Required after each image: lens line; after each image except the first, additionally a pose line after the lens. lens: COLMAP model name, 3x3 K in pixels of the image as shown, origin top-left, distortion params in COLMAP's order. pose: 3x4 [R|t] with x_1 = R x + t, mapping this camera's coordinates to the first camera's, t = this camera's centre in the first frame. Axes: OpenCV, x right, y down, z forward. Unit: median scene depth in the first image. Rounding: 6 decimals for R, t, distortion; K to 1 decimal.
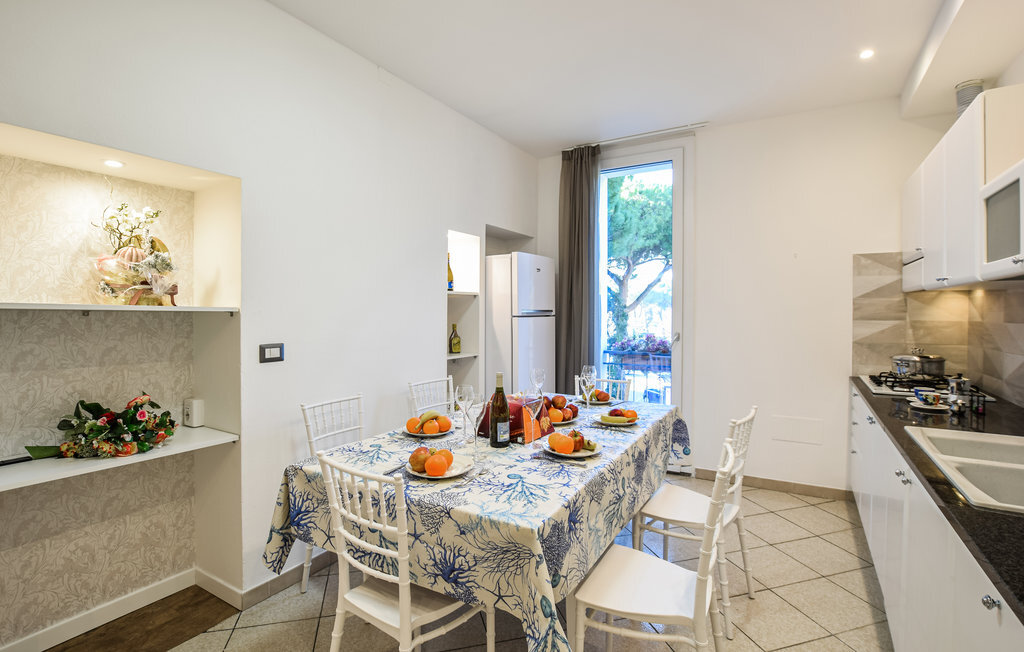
lens RADIAL K [[478.7, 0, 532.4], [0, 478.7, 313.1], [0, 0, 1]] dist [-0.033419, 0.002340]
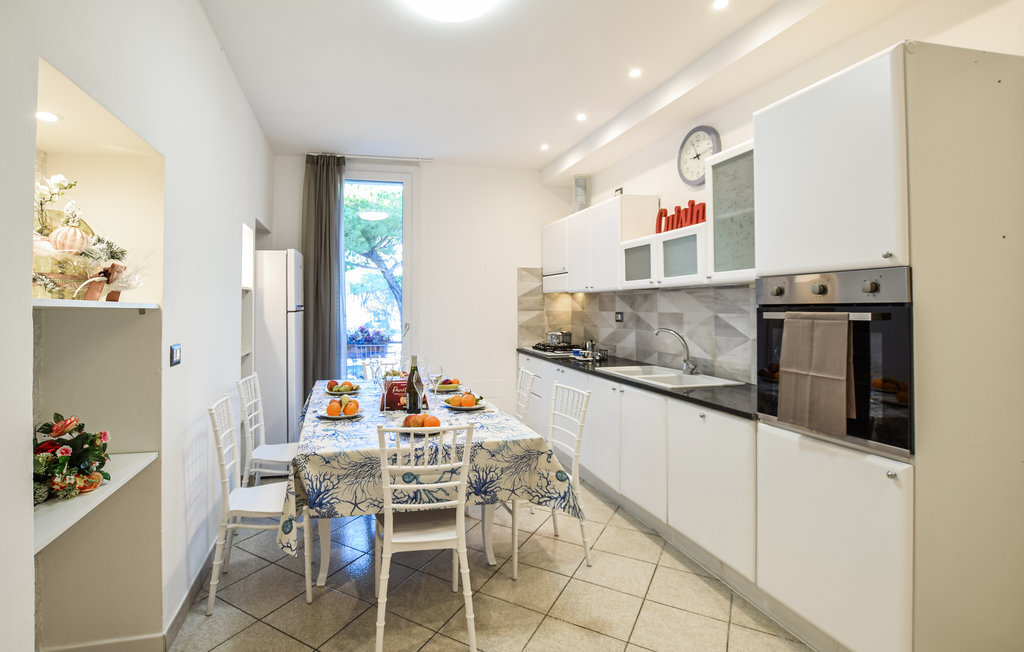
lens RADIAL K [[478.7, 0, 479.5], [0, 478.7, 298.8], [0, 0, 1]] dist [-0.033419, 0.002340]
pose [[0.718803, 0.005555, 0.695191, -0.485286], [0.006435, 0.999872, -0.014643, -0.002914], [-0.695184, 0.014999, 0.718676, -0.020875]]
